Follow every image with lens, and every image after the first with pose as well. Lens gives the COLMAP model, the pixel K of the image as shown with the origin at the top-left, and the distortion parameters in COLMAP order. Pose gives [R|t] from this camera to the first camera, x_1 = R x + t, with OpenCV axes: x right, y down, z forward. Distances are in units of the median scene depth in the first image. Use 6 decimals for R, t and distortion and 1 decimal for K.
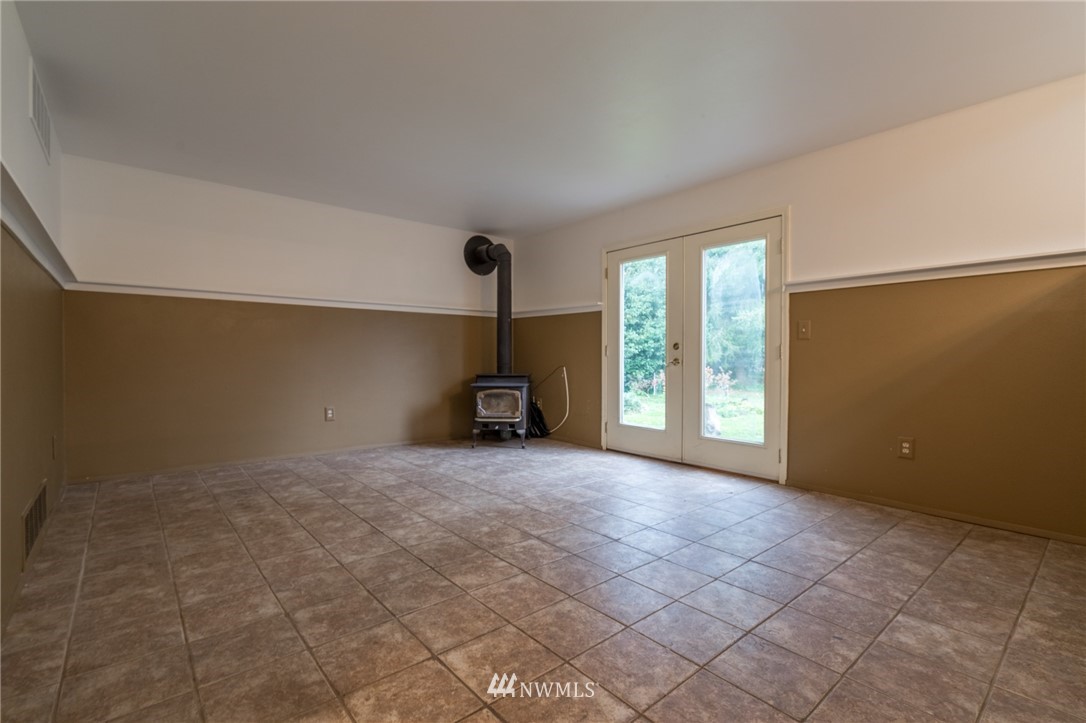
lens RADIAL K [[490.6, 0, 555.9], [0, 490.6, 362.4], [0, 0, 1]] dist [-0.000872, 0.000867]
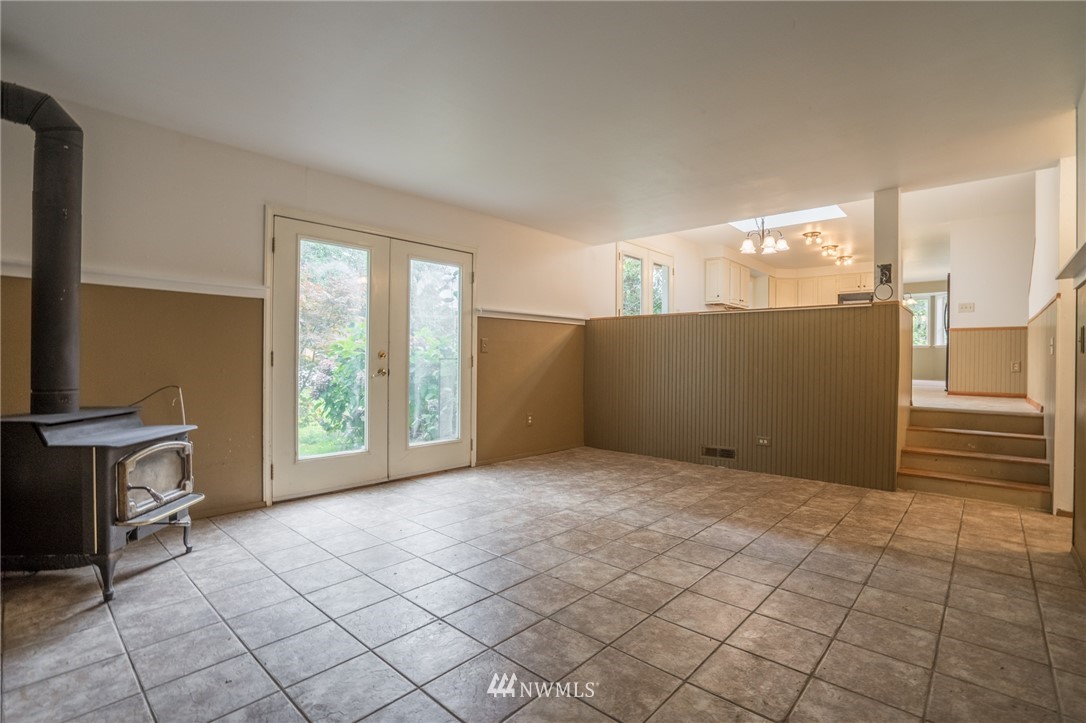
lens RADIAL K [[490.6, 0, 555.9], [0, 490.6, 362.4], [0, 0, 1]] dist [-0.000872, 0.000867]
pose [[-0.128245, -0.007787, 0.991712, -0.997103], [-0.005512, 0.999959, 0.007138, -0.039557], [-0.991727, -0.004551, -0.128283, 1.147735]]
